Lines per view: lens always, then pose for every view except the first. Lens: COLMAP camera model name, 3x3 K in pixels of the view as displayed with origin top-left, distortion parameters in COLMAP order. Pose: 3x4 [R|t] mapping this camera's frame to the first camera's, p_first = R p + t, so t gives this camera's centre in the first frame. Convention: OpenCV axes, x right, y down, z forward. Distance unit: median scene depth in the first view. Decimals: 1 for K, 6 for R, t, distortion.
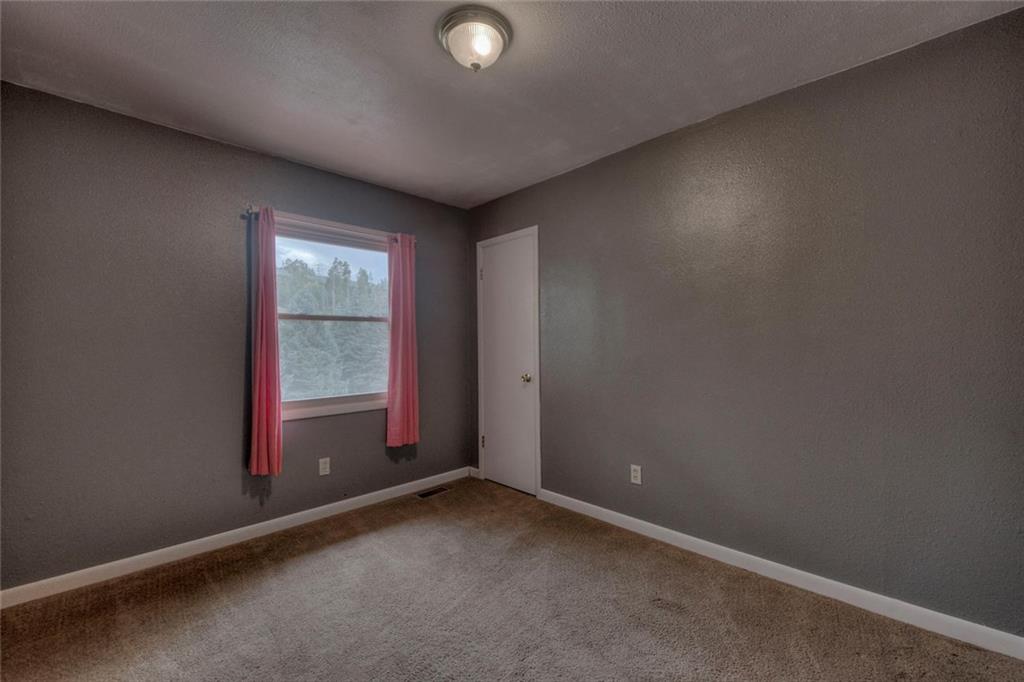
lens RADIAL K [[419.8, 0, 514.9], [0, 419.8, 339.1], [0, 0, 1]] dist [-0.020505, -0.000413]
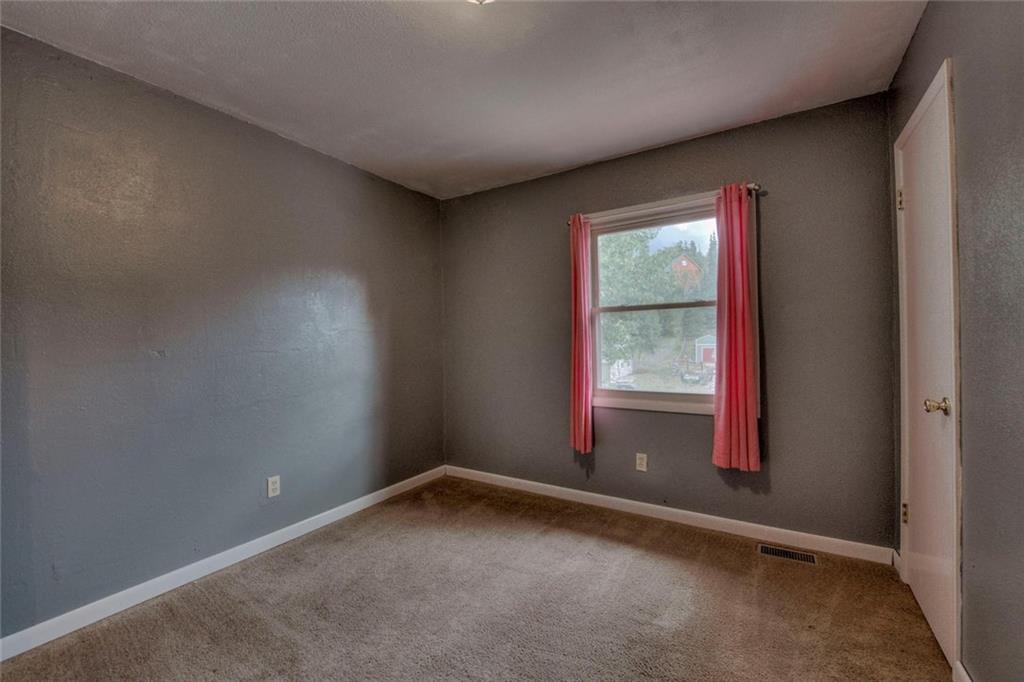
lens RADIAL K [[419.8, 0, 514.9], [0, 419.8, 339.1], [0, 0, 1]] dist [-0.020505, -0.000413]
pose [[0.202979, 0.005717, -0.979166, 0.418358], [0.029004, 0.999509, 0.011848, 0.001503], [0.978753, -0.030804, 0.202714, 0.515871]]
